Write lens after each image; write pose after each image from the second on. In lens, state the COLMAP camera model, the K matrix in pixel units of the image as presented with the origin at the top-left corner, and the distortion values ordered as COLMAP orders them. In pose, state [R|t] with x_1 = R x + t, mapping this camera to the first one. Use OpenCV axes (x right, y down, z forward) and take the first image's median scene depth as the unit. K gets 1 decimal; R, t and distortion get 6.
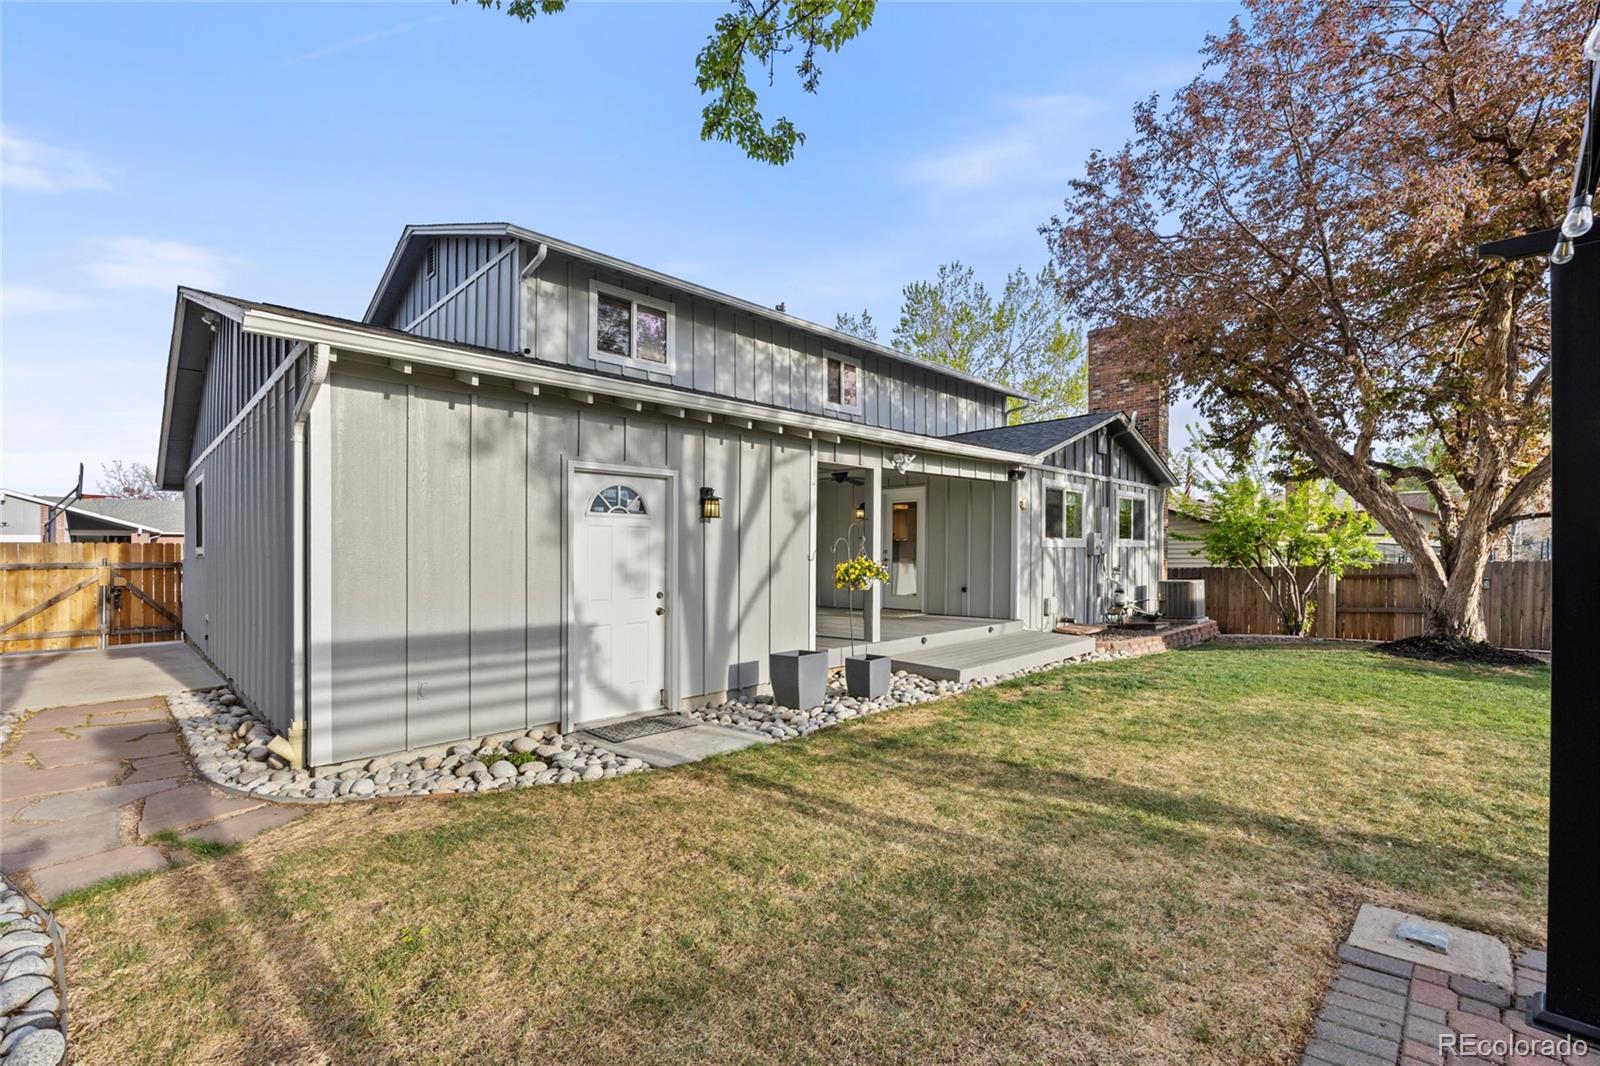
lens RADIAL K [[724.5, 0, 800.5], [0, 724.5, 543.2], [0, 0, 1]] dist [-0.001958, -0.000018]
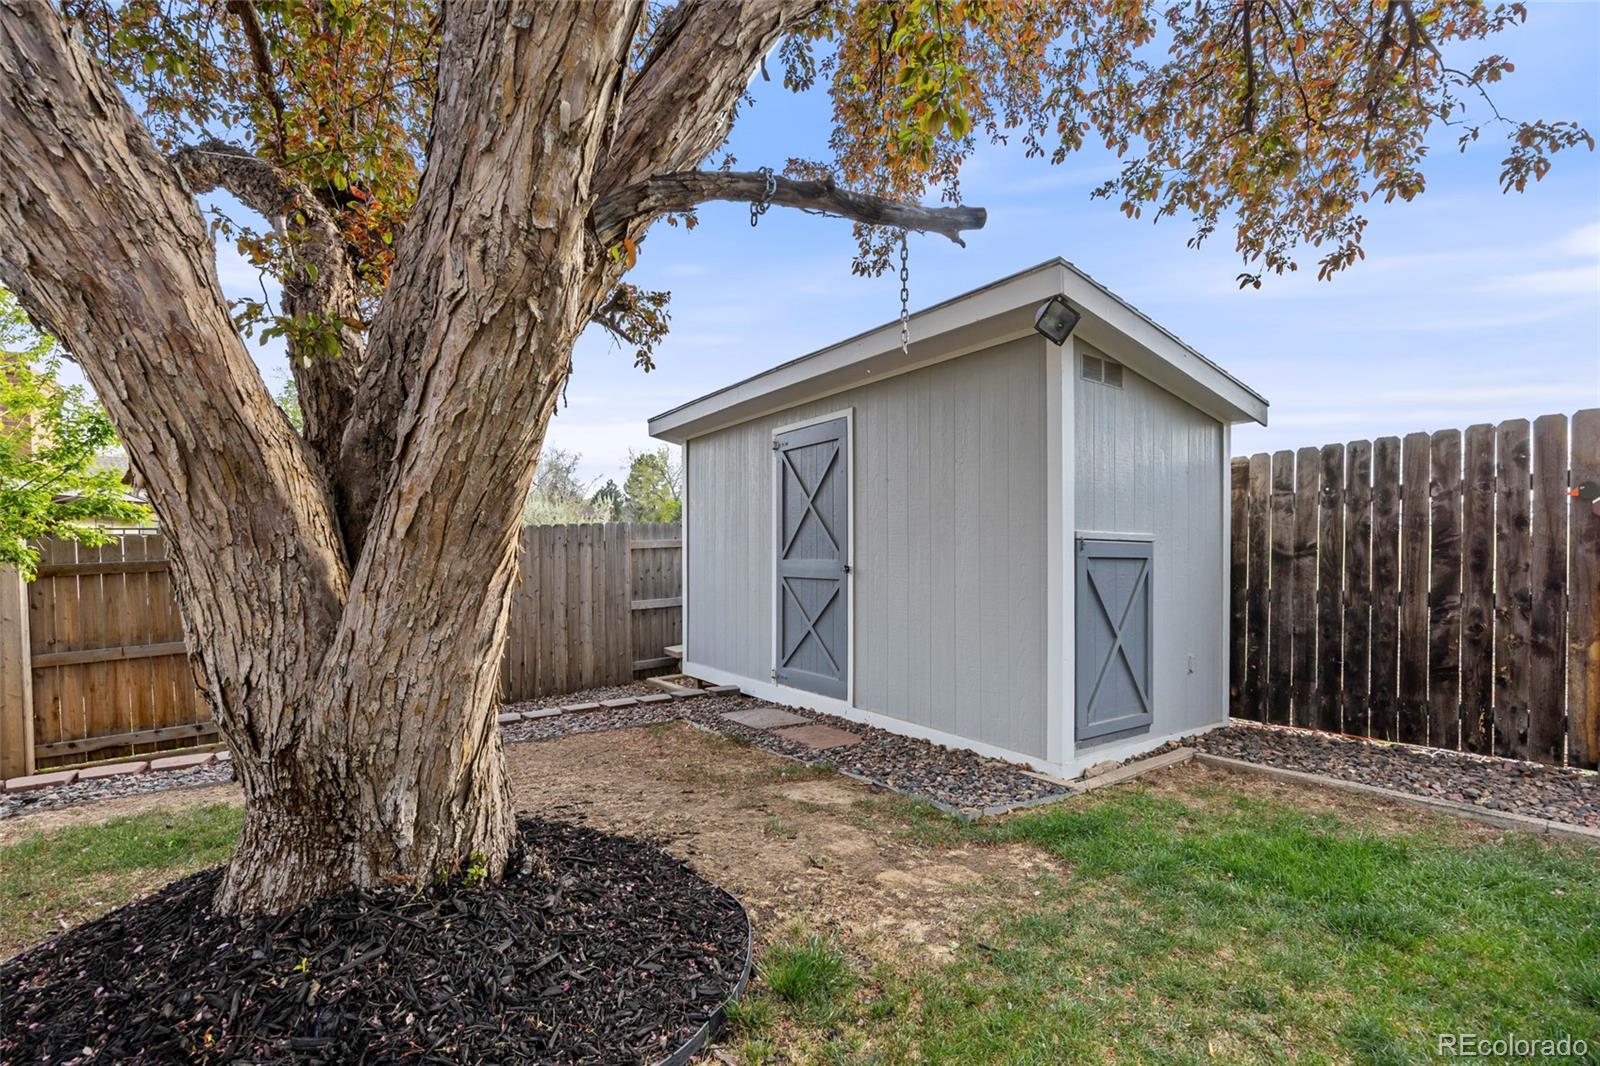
lens RADIAL K [[724.5, 0, 802.3], [0, 724.5, 539.2], [0, 0, 1]] dist [-0.001958, -0.000018]
pose [[0.224865, -0.025472, 0.974057, 0.718860], [0.016142, 0.999618, 0.022414, 0.041961], [-0.974256, 0.010683, 0.225191, 0.819018]]
